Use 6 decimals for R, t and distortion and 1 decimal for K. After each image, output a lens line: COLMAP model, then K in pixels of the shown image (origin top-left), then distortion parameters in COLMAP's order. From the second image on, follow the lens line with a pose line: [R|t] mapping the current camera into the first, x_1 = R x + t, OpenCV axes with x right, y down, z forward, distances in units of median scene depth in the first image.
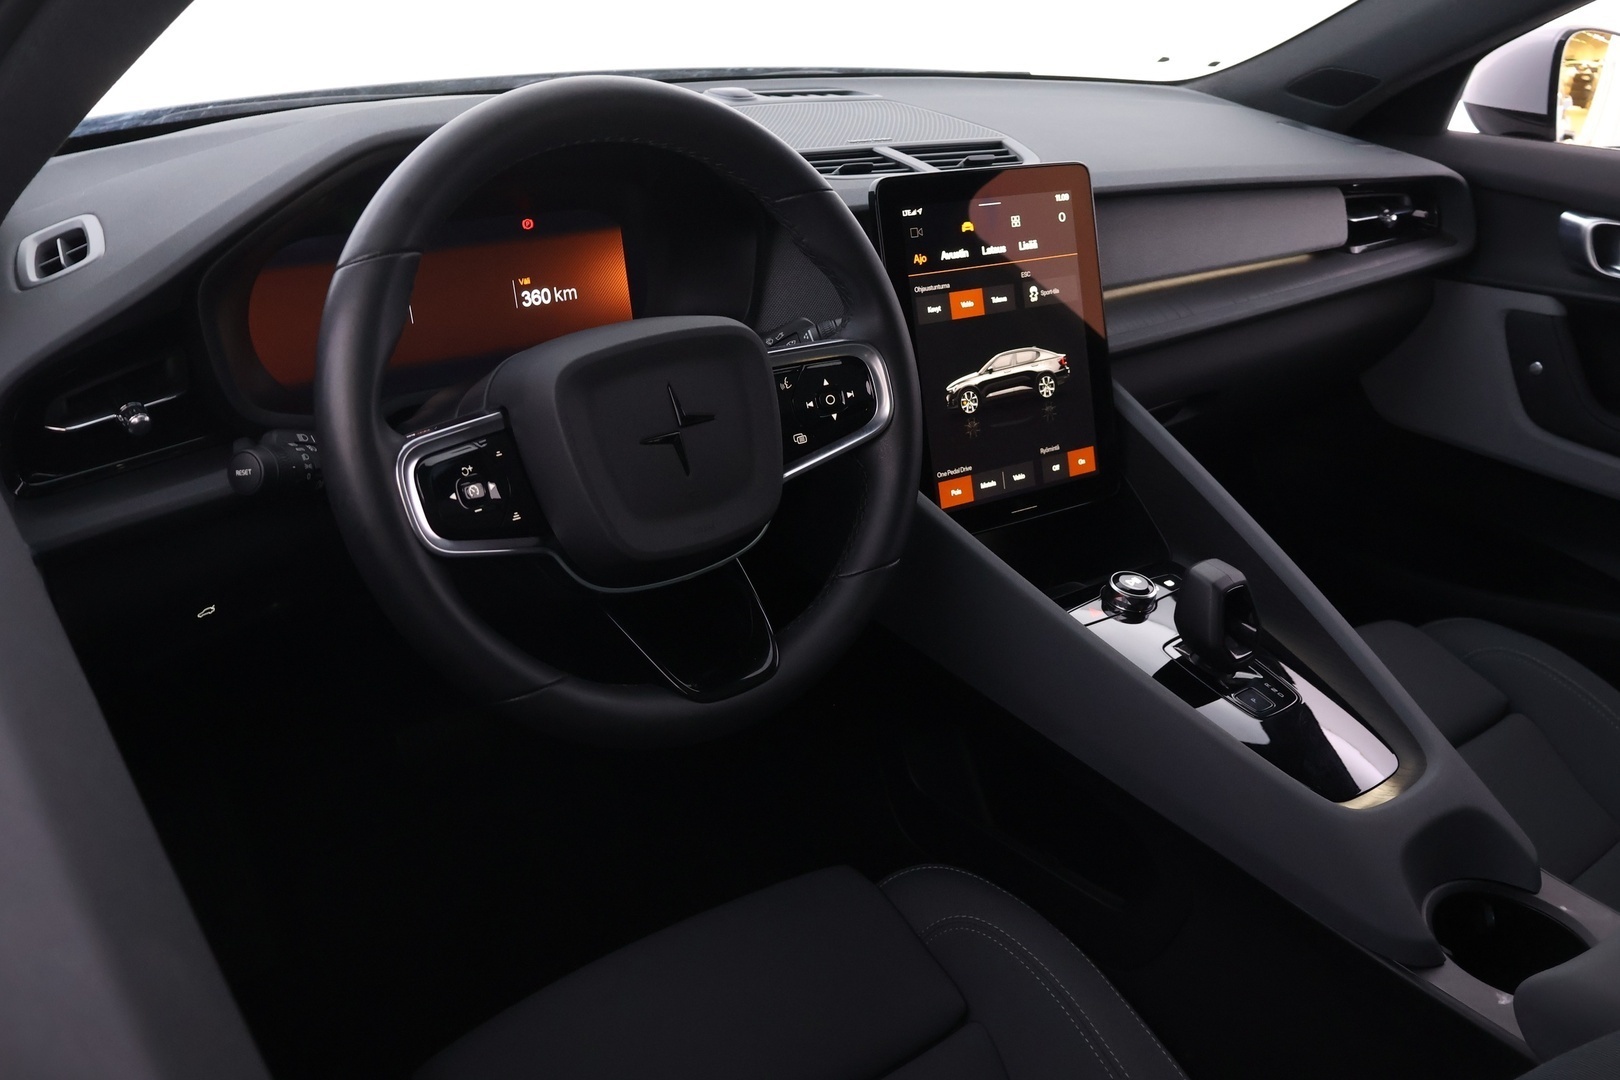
lens RADIAL K [[1355.5, 0, 808.8], [0, 1355.5, 538.8], [0, 0, 1]] dist [-0.000483, 0.005827]
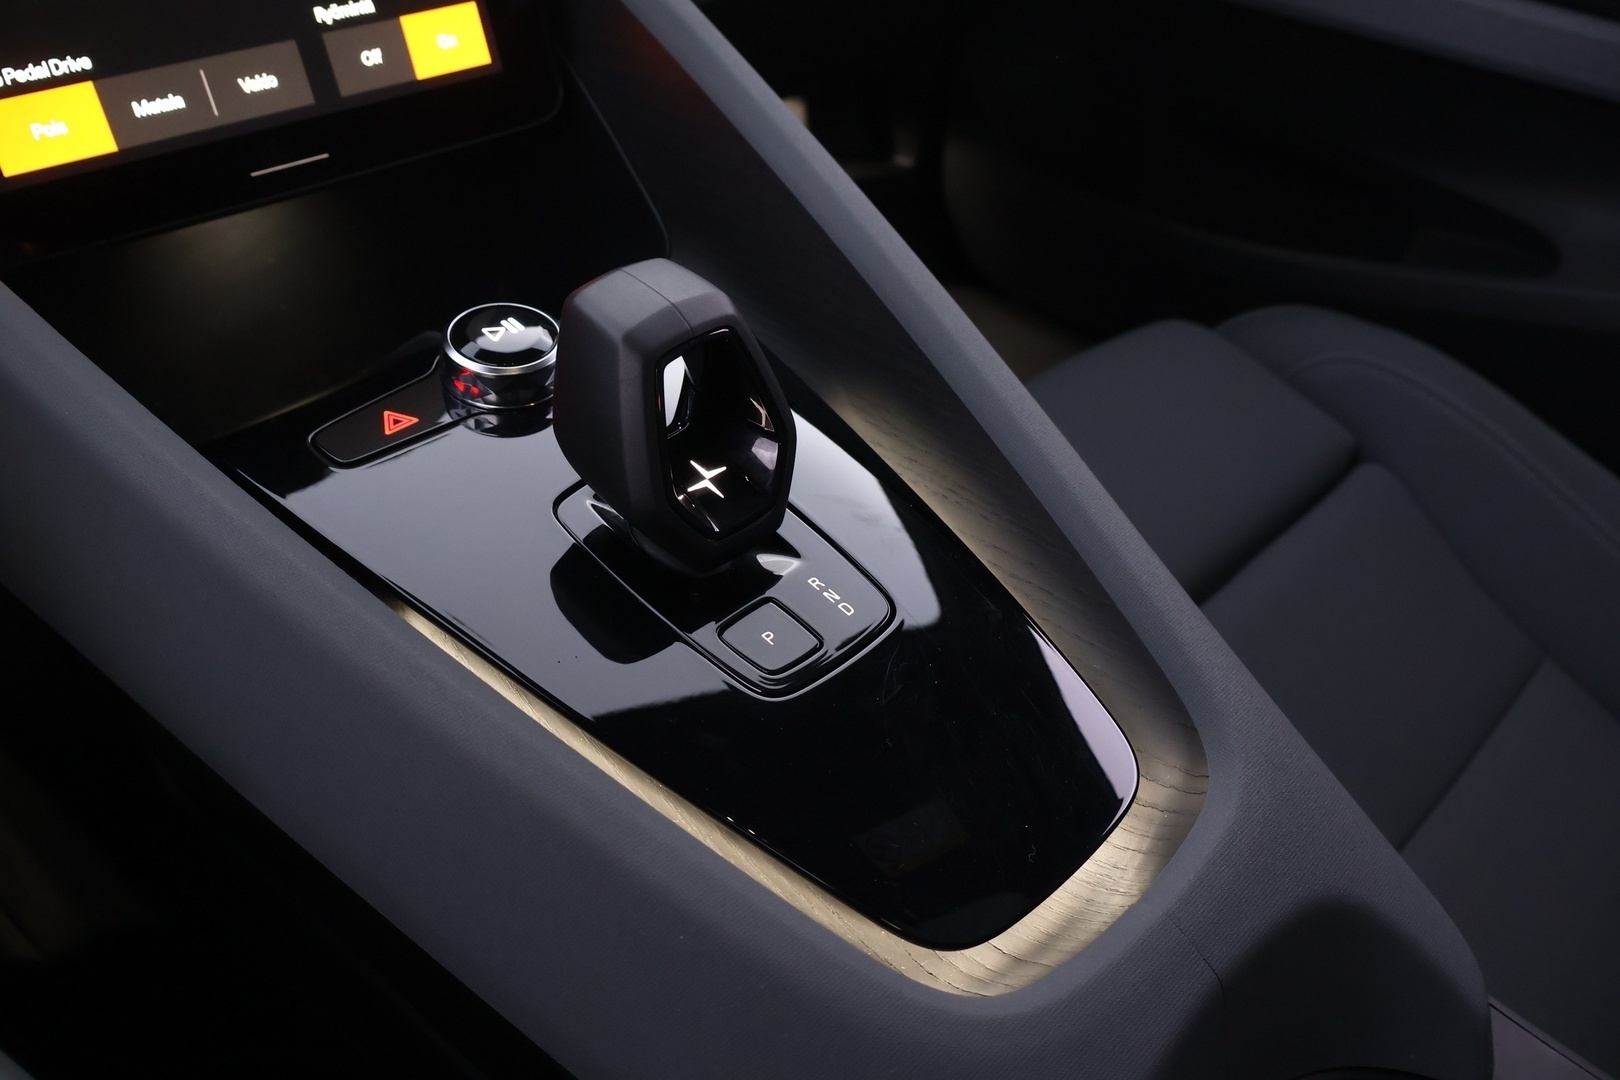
lens RADIAL K [[1355.5, 0, 808.8], [0, 1355.5, 538.8], [0, 0, 1]] dist [-0.000483, 0.005827]
pose [[0.988436, -0.103797, 0.110546, 0.260211], [0.077075, 0.971713, 0.223232, 0.008836], [-0.130590, -0.212130, 0.968477, 0.561410]]
